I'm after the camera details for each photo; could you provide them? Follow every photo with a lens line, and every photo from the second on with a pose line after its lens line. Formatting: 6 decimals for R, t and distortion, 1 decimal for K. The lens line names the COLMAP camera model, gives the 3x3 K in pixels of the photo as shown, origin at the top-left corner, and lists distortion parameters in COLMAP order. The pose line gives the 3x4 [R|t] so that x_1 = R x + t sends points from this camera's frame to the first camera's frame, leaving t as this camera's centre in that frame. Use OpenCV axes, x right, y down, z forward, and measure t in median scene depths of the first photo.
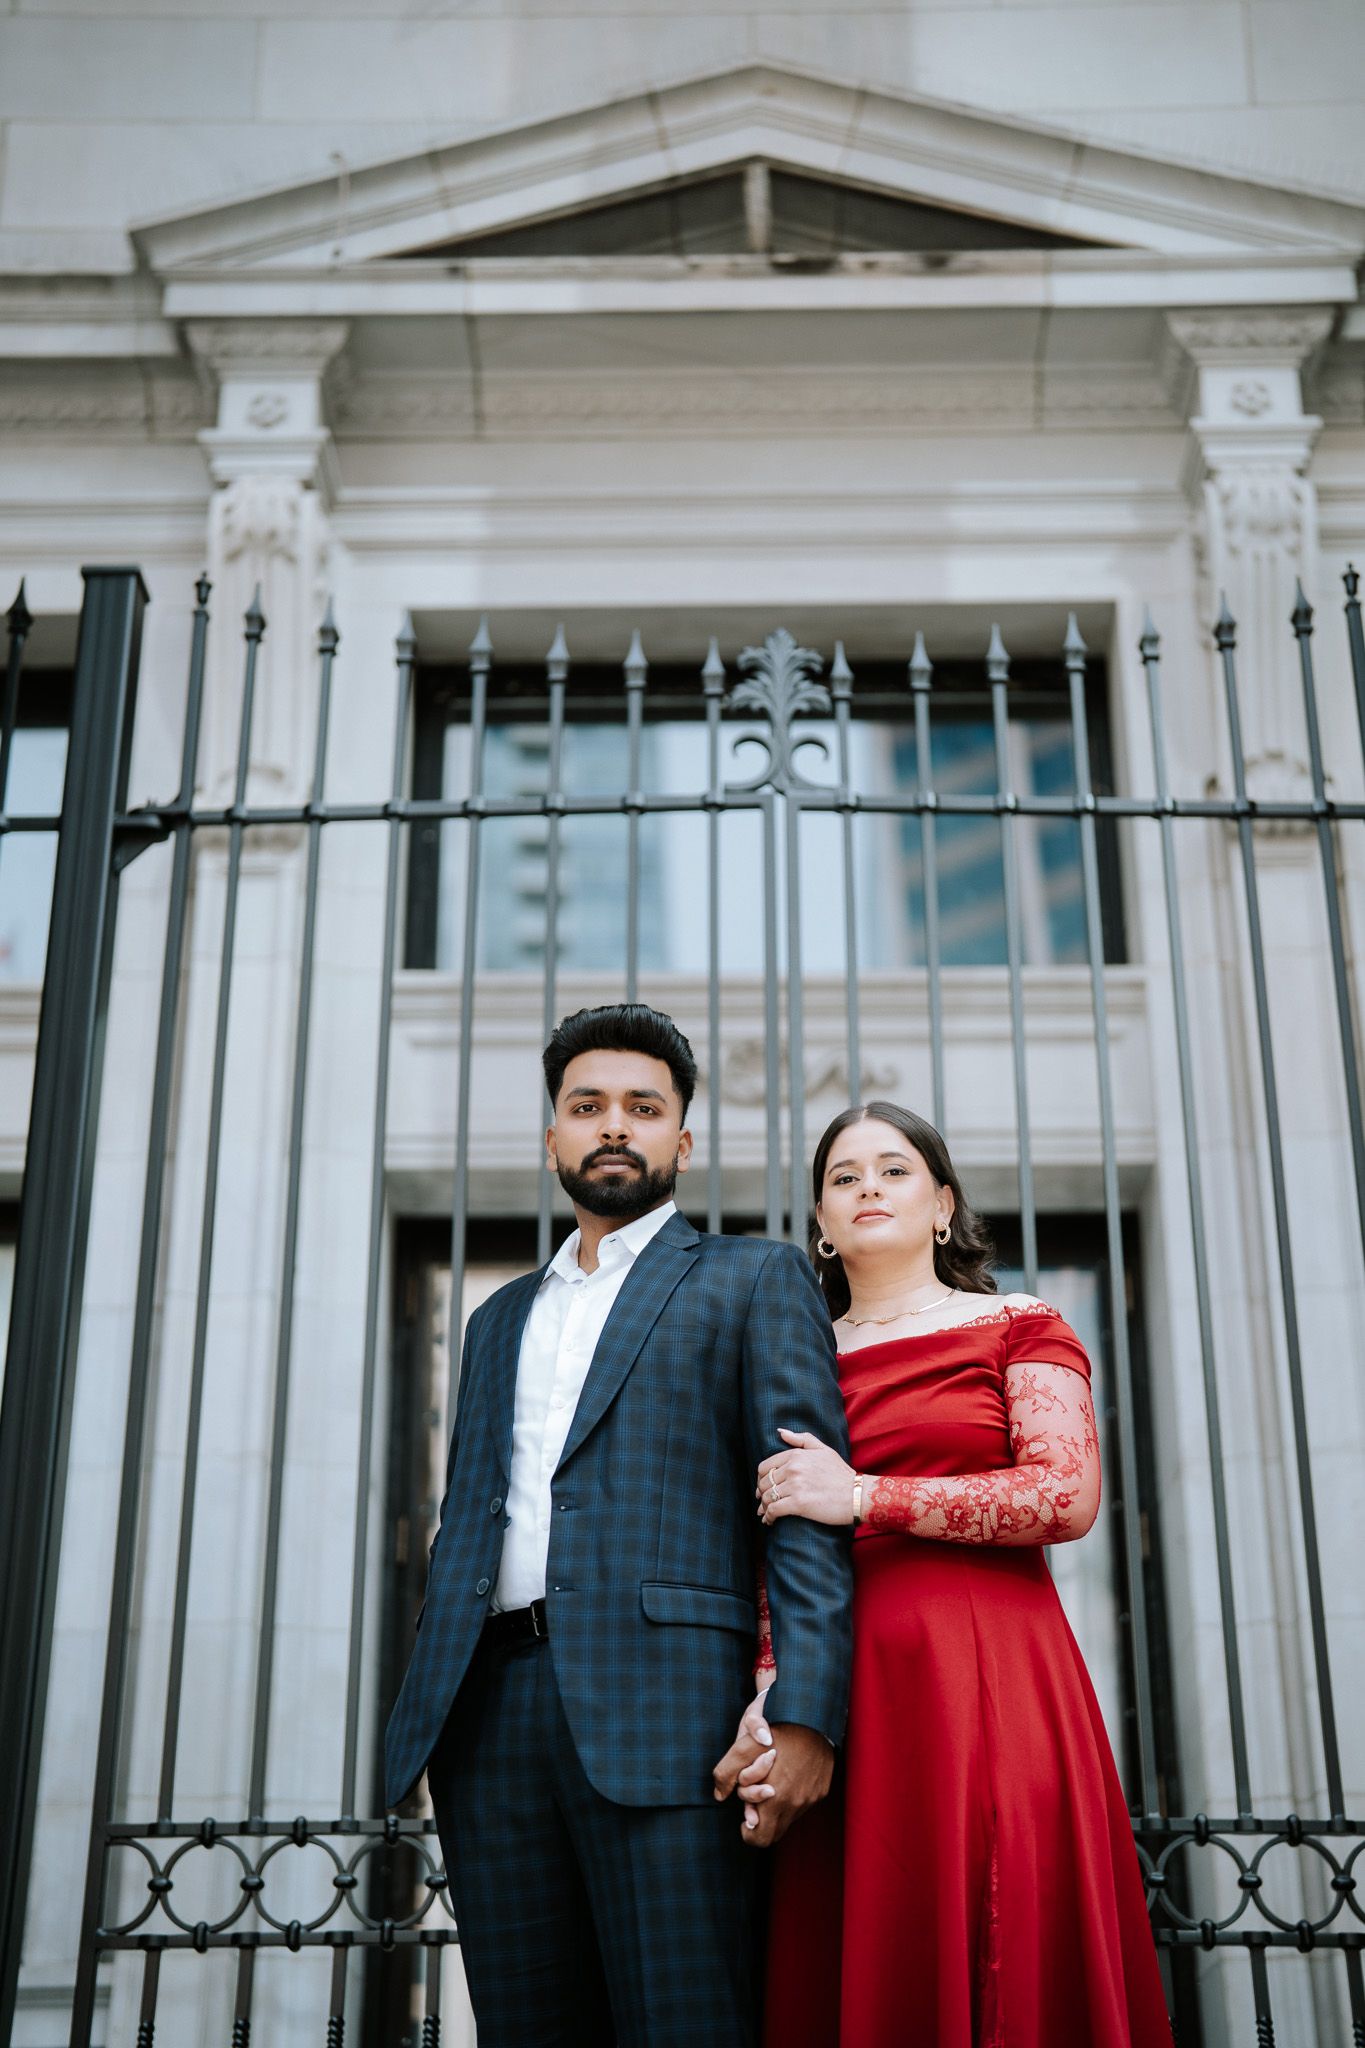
lens RADIAL K [[2931.8, 0, 680.9], [0, 2931.8, 1022.1], [0, 0, 1]] dist [-0.128569, 0.846449]
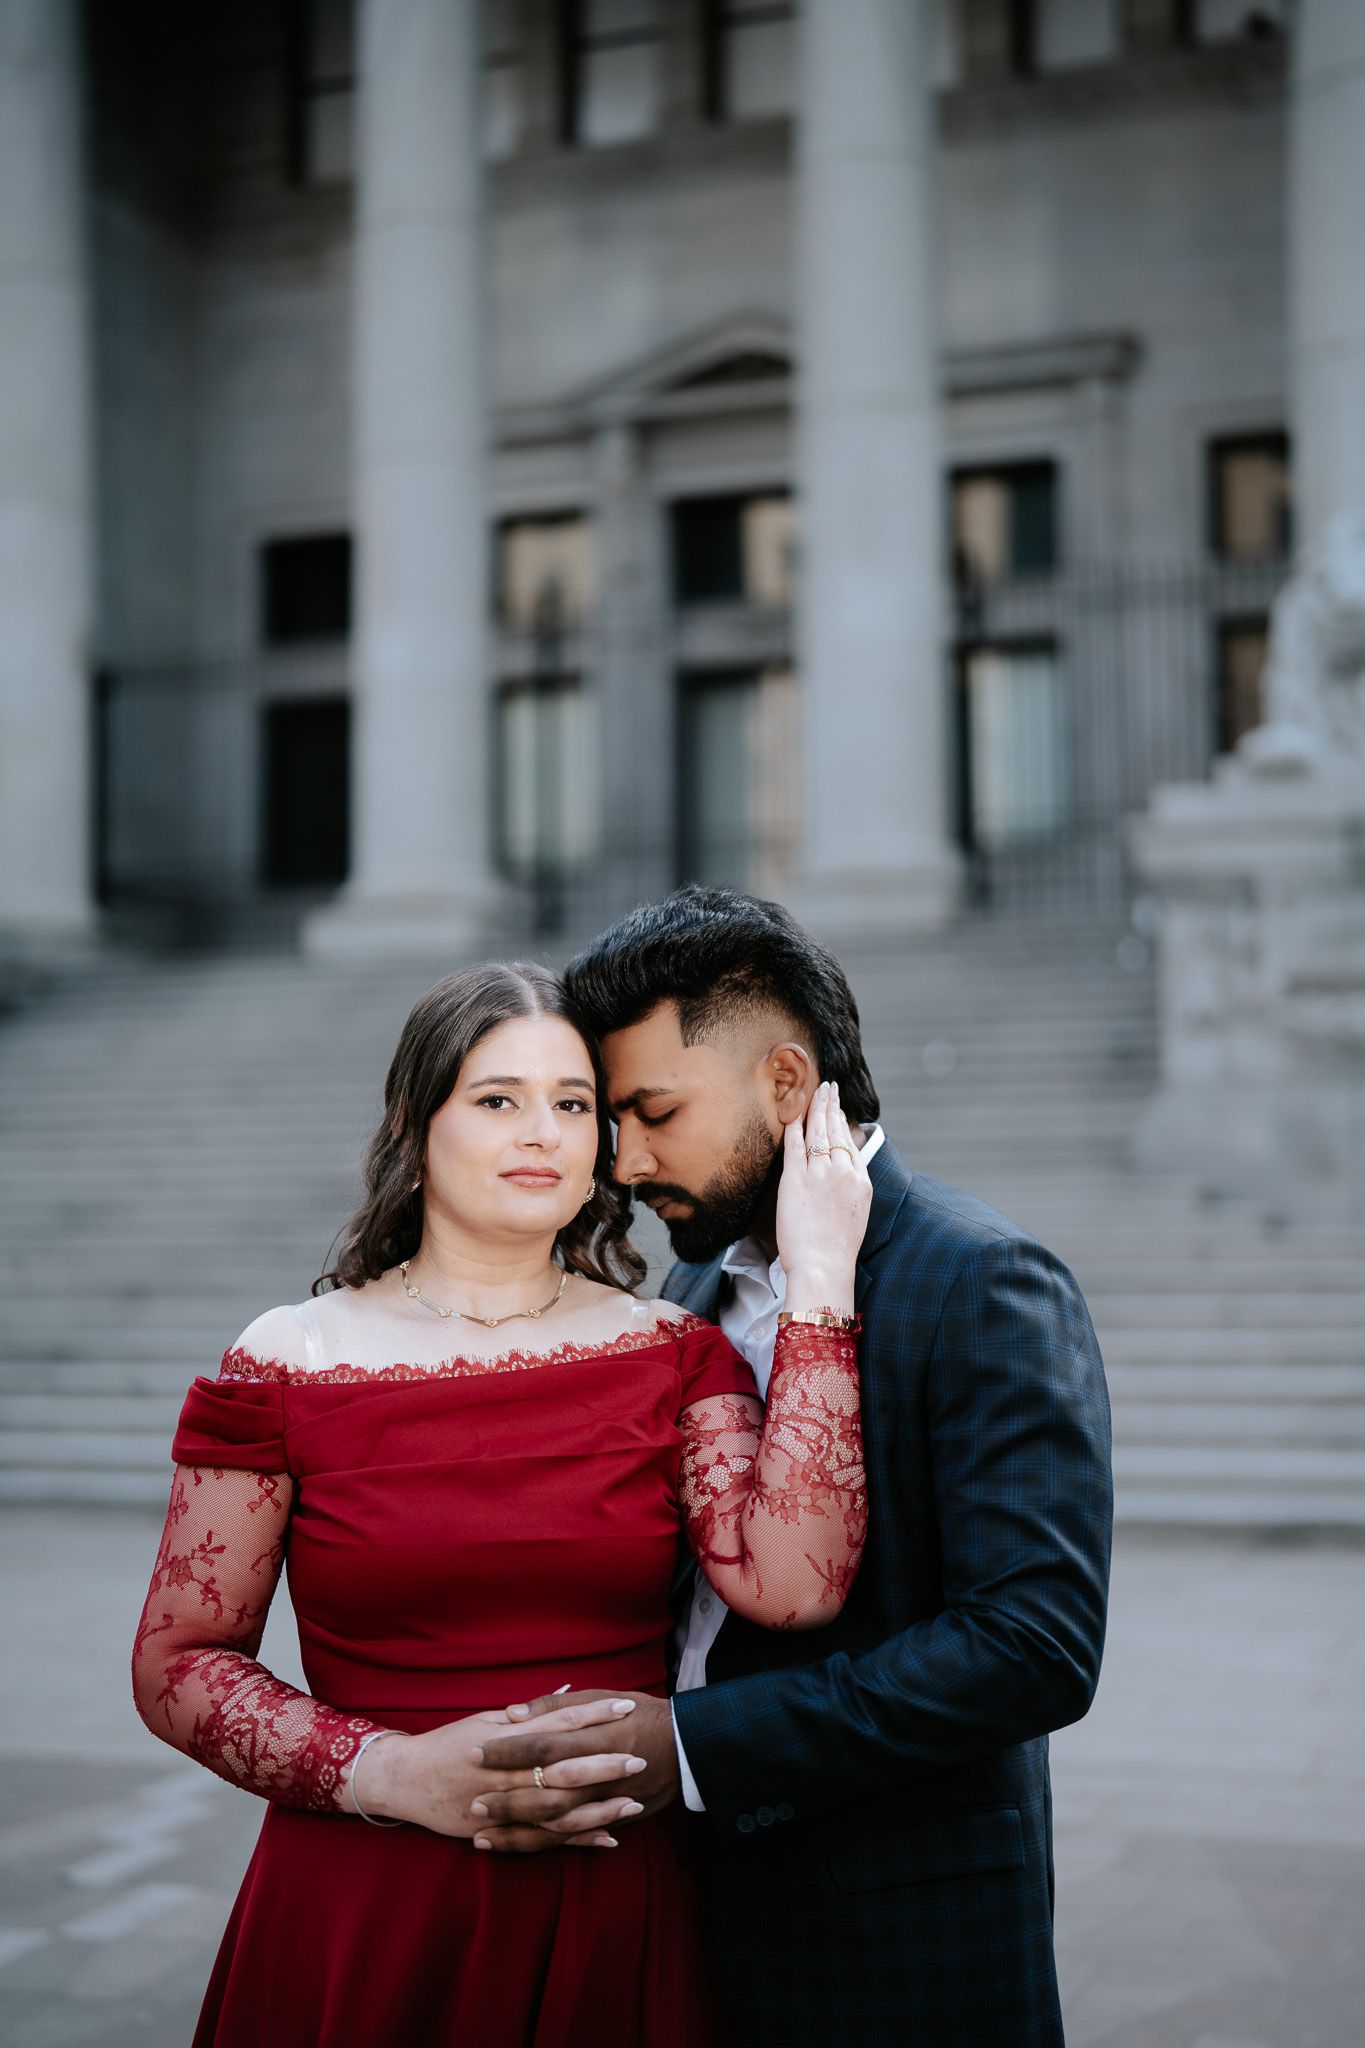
lens RADIAL K [[2854.1, 0, 703.9], [0, 2854.1, 1026.2], [0, 0, 1]] dist [-0.118010, 0.847355]
pose [[0.946952, -0.038076, -0.319113, 1.045391], [0.146148, 0.935363, 0.322082, -0.657516], [0.286222, -0.351634, 0.891308, -2.287727]]
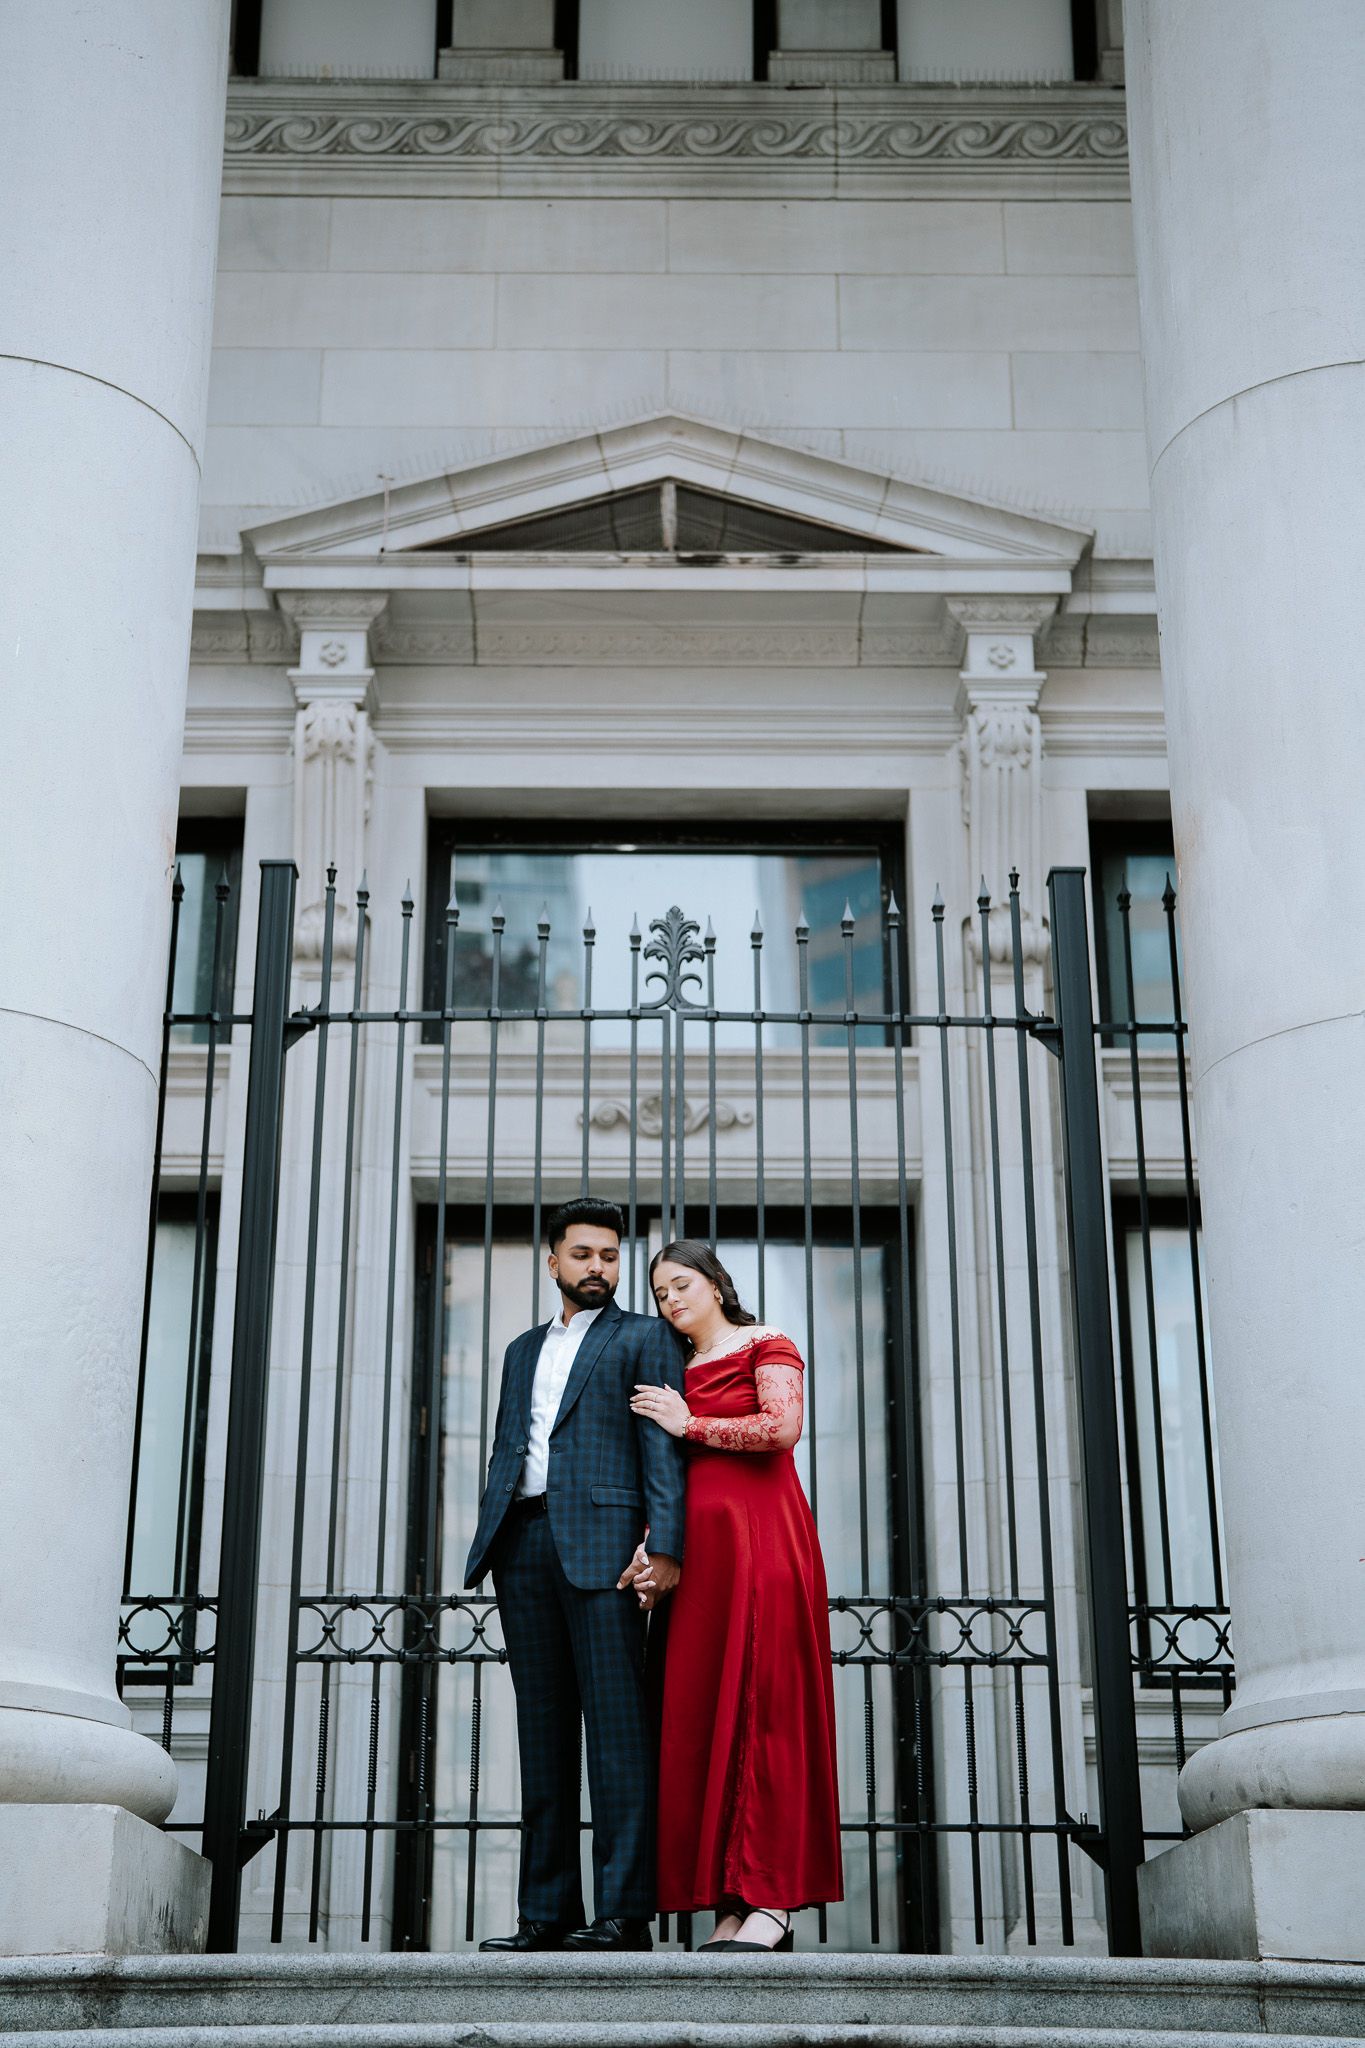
lens RADIAL K [[2813.8, 0, 680.3], [0, 2813.8, 1022.2], [0, 0, 1]] dist [-0.116257, 0.817387]
pose [[0.999619, 0.010666, 0.025466, -0.001251], [-0.012103, 0.998303, 0.056967, -0.111730], [-0.024815, -0.057254, 0.998051, -0.440883]]
